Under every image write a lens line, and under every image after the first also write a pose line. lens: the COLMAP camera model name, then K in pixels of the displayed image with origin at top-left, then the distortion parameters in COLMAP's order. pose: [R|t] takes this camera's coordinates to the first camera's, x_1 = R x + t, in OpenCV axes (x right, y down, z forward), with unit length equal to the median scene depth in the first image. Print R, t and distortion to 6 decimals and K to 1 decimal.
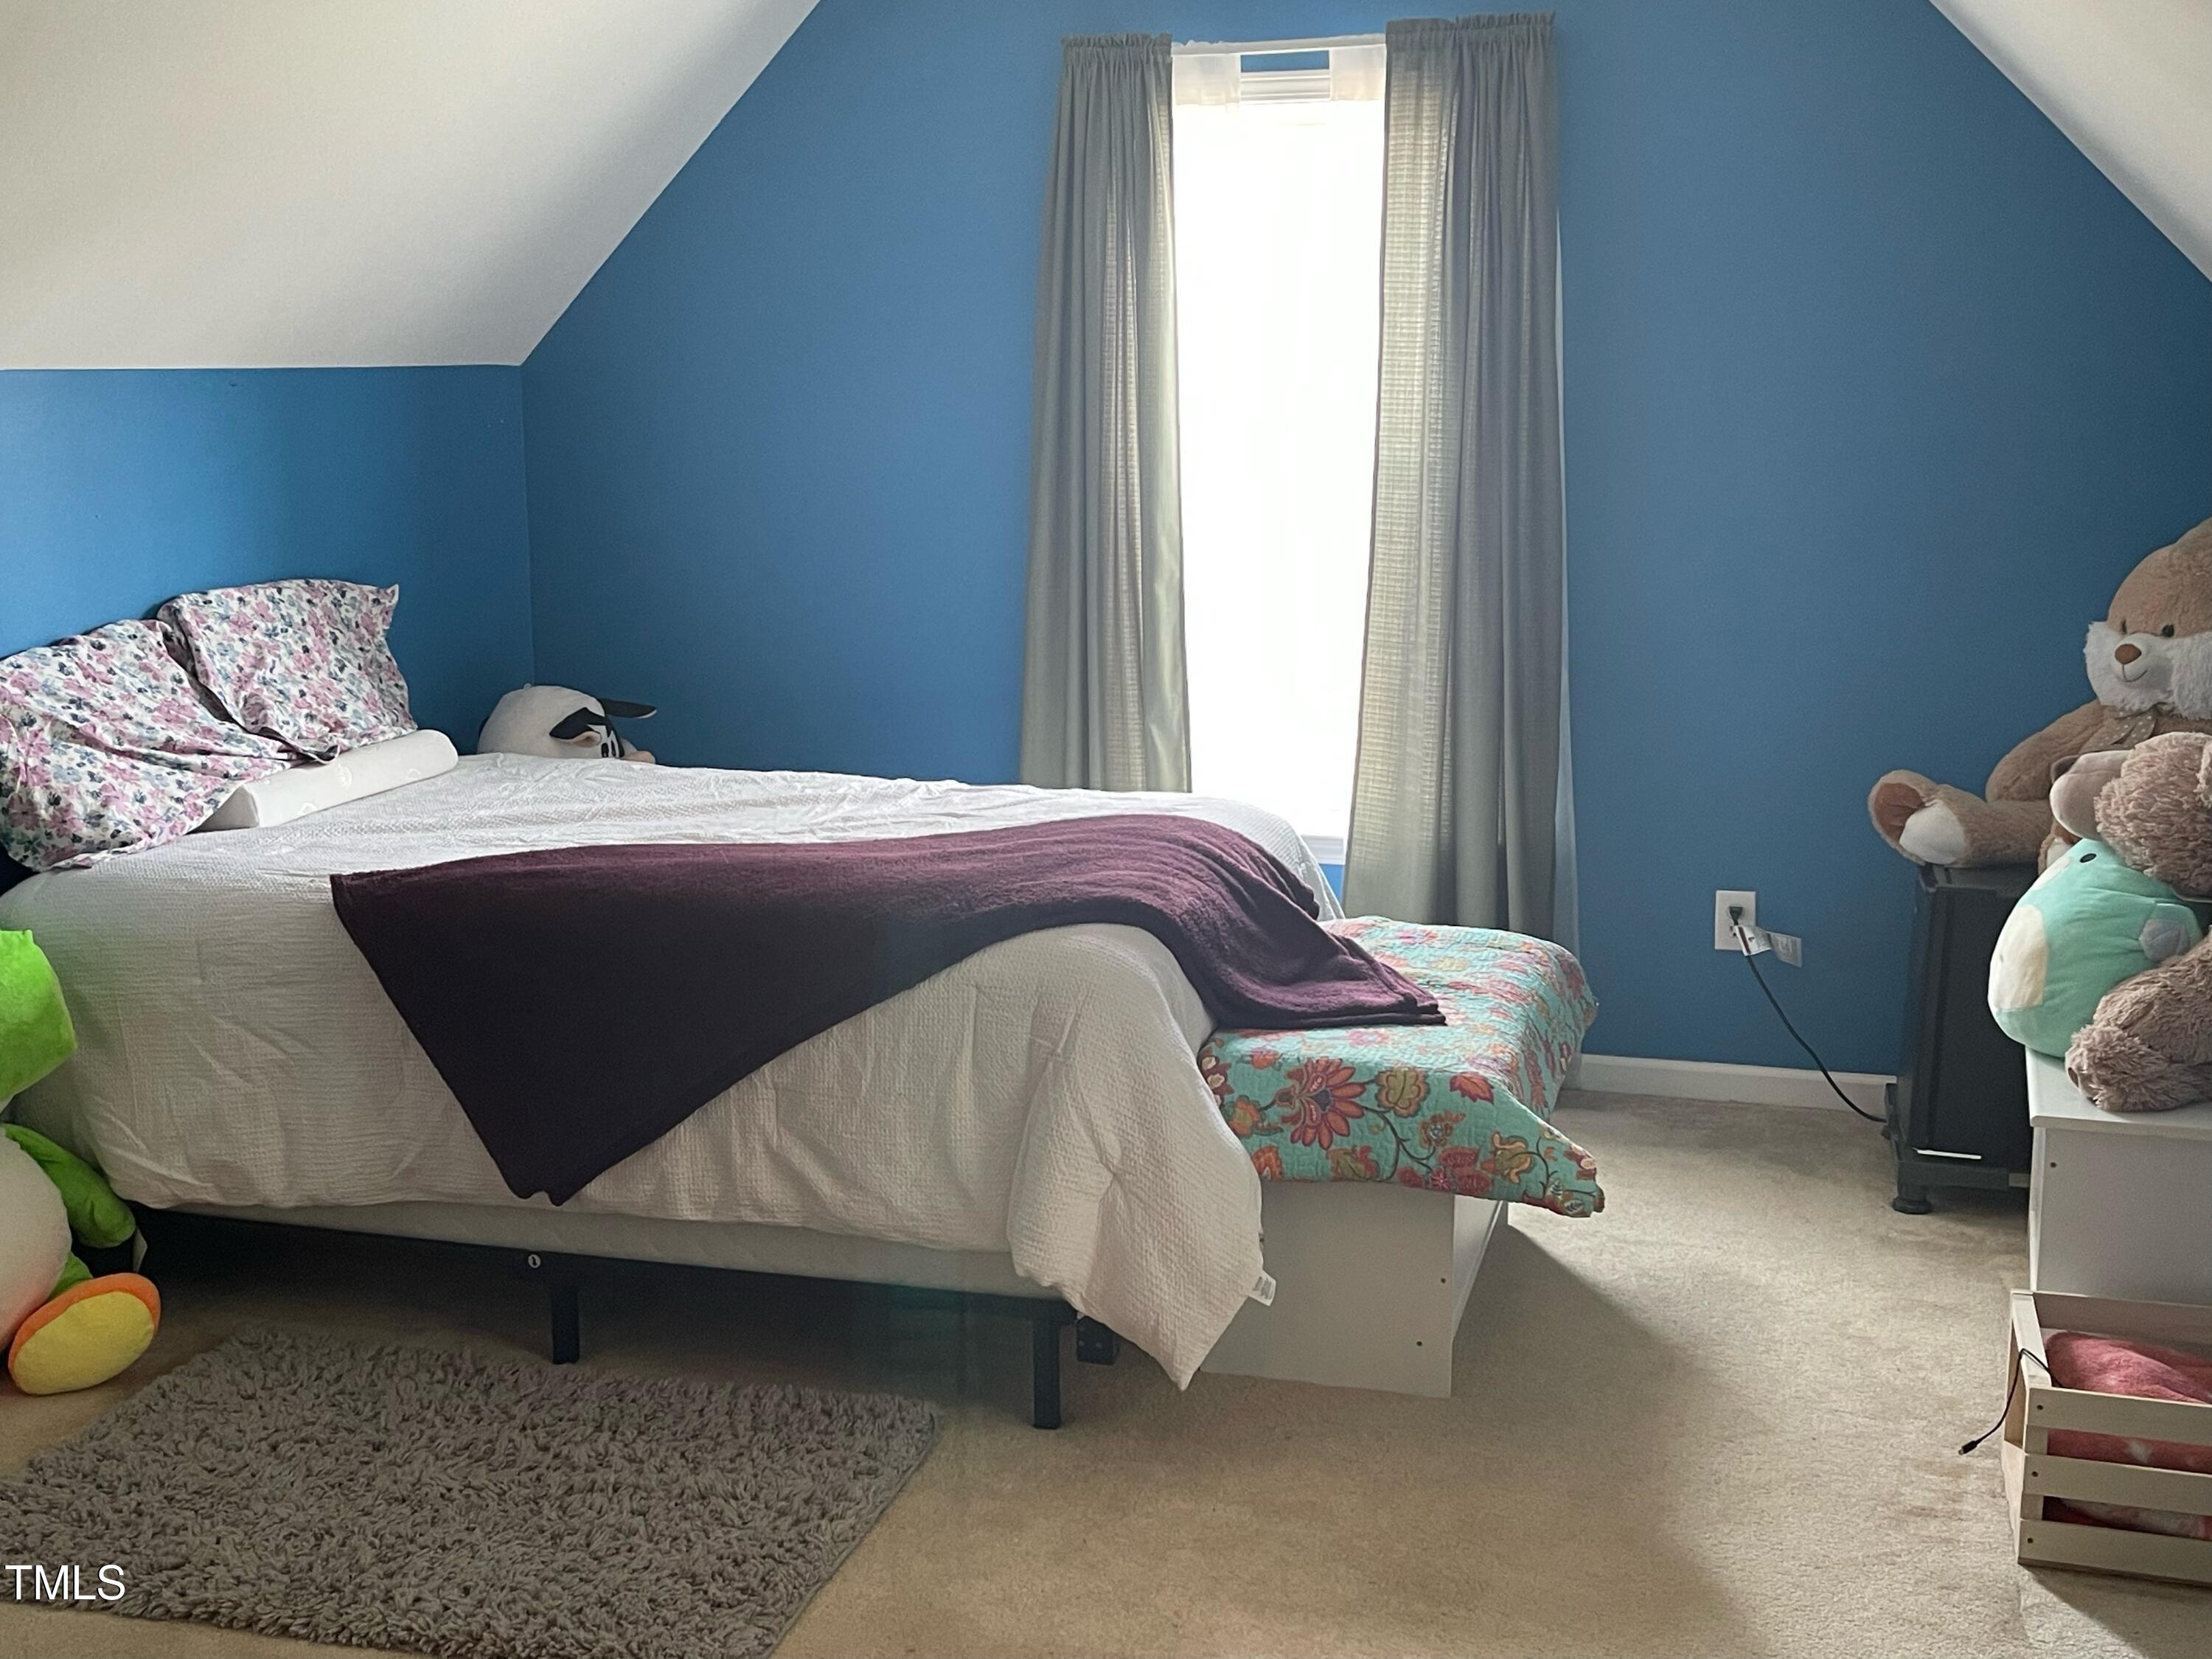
lens RADIAL K [[2459.3, 0, 1102.0], [0, 2459.3, 805.6], [0, 0, 1]] dist [0.110781, -0.249173]
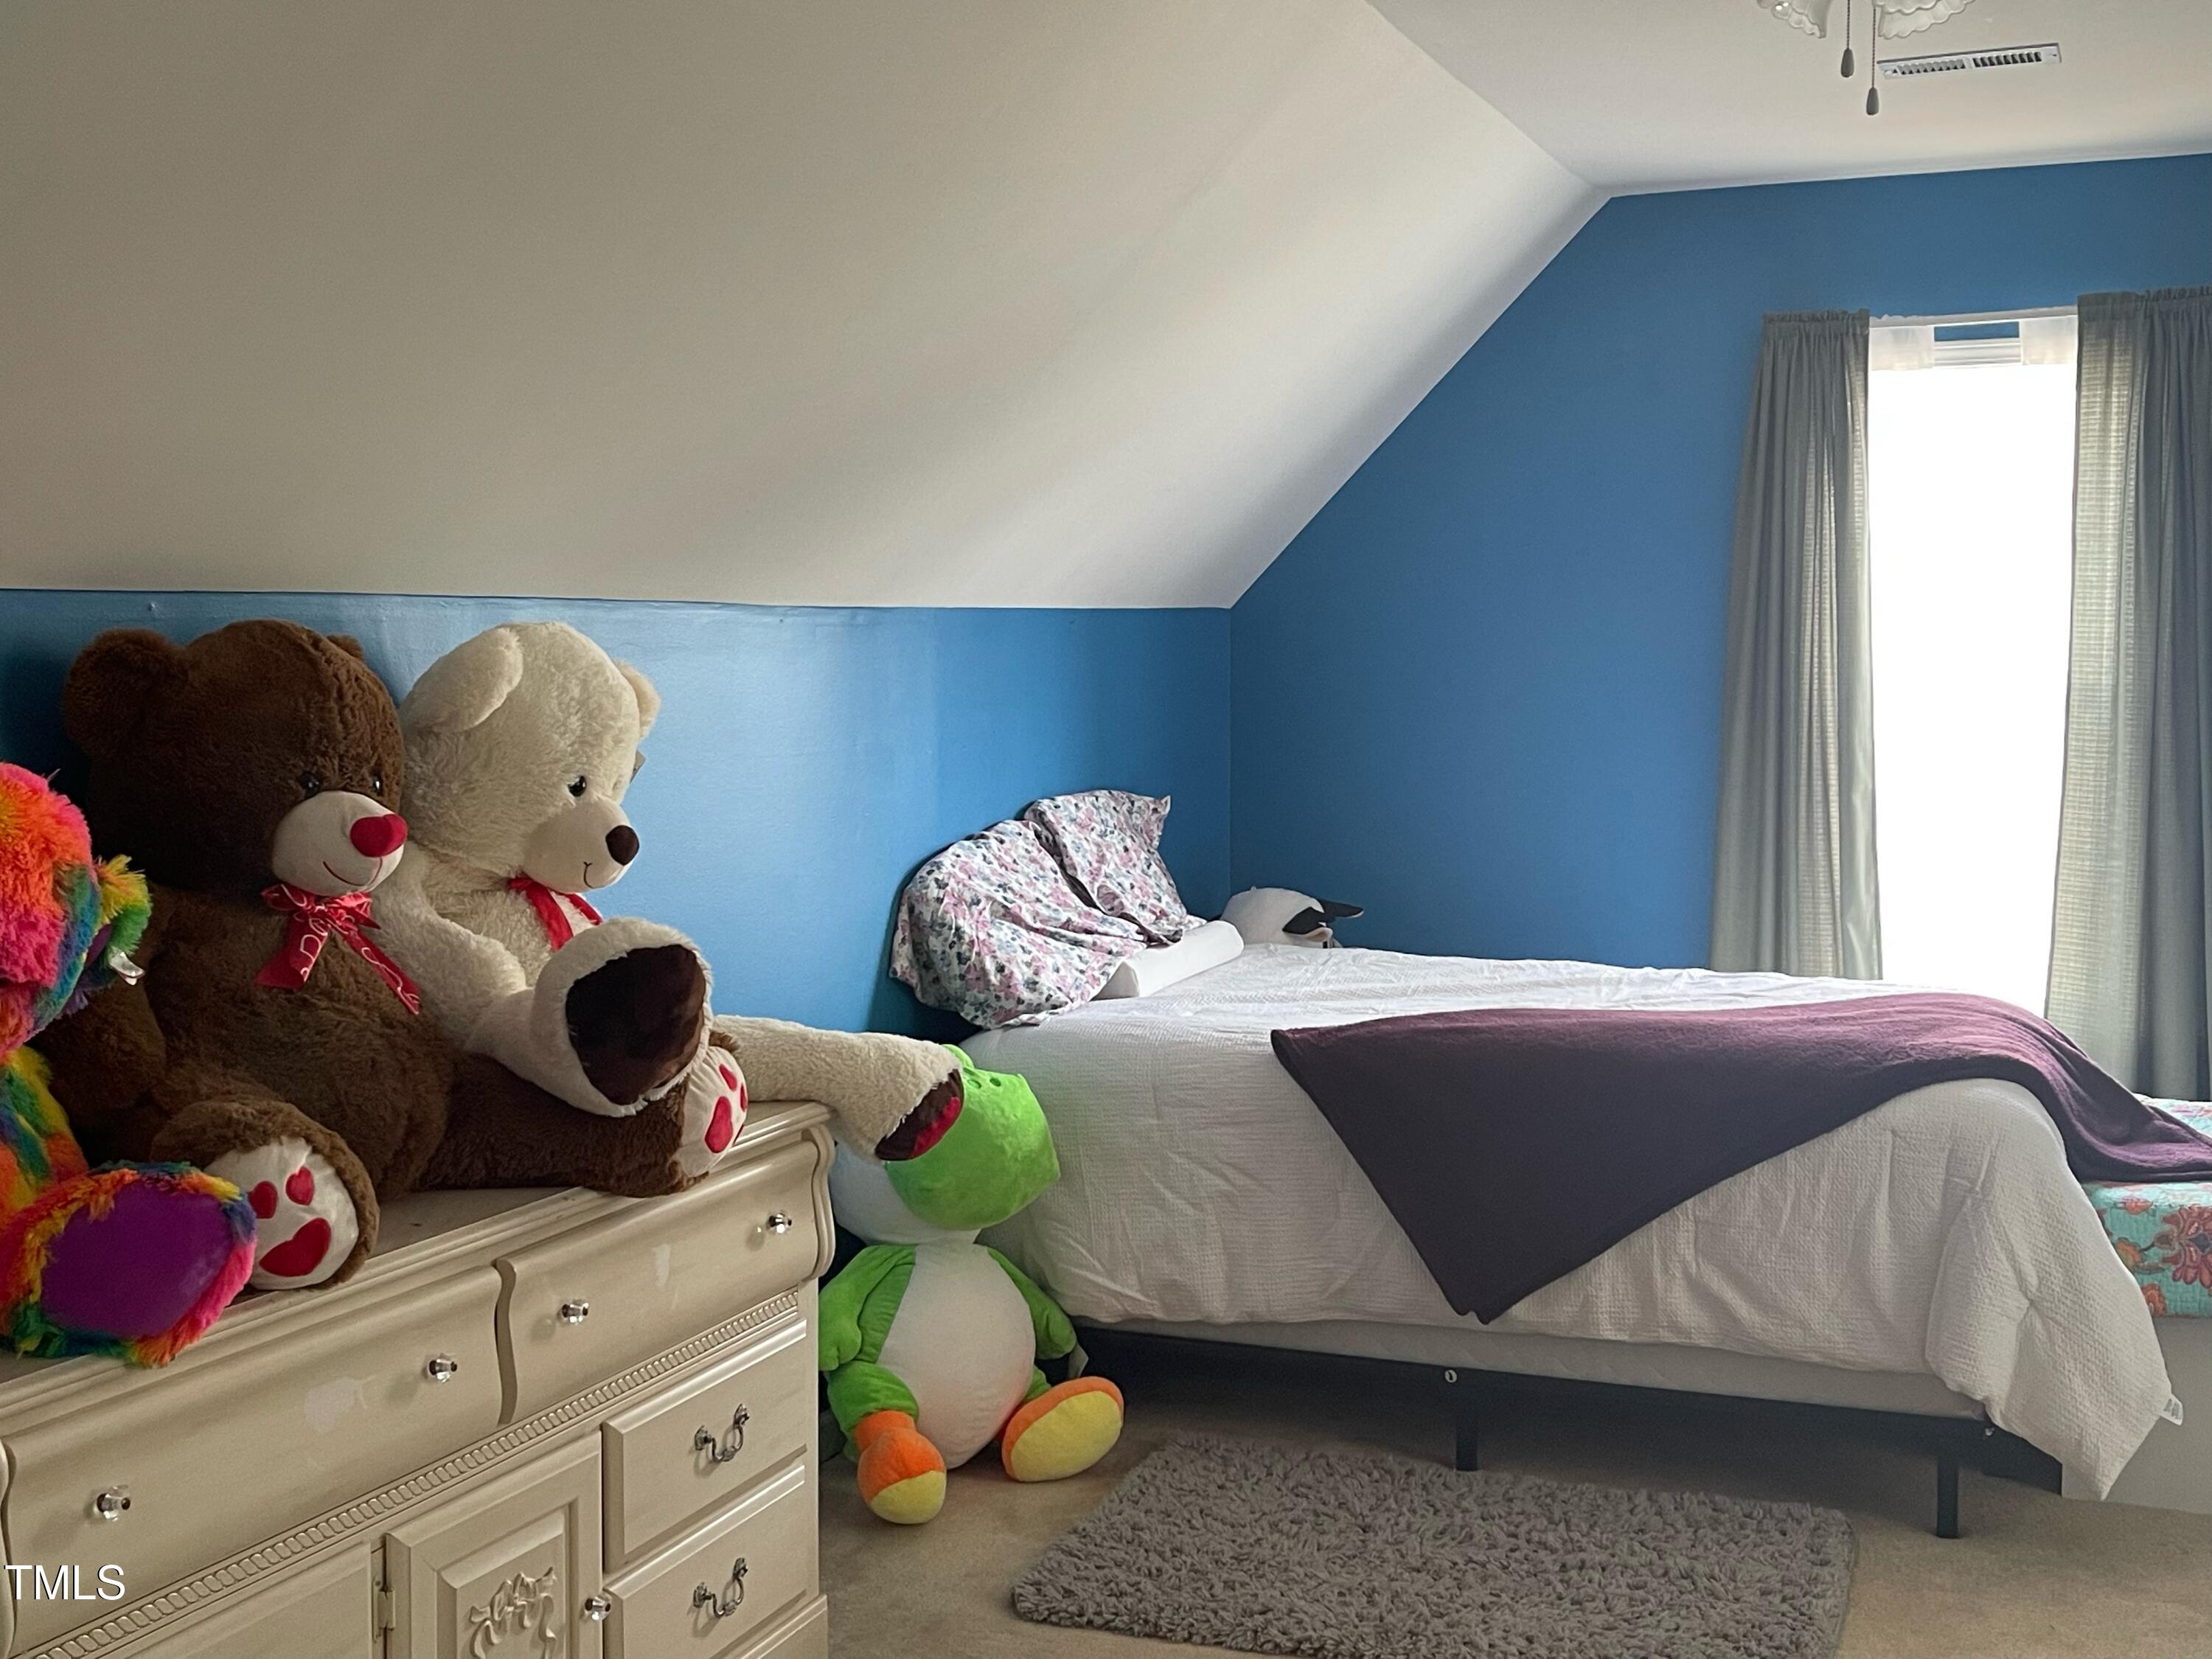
lens RADIAL K [[2459.3, 0, 1102.0], [0, 2459.3, 805.6], [0, 0, 1]] dist [0.110781, -0.249173]
pose [[0.996194, 0.002520, -0.087125, -0.270244], [-0.011670, 0.994438, -0.104671, 0.042006], [0.086377, 0.105289, 0.990683, -0.149143]]
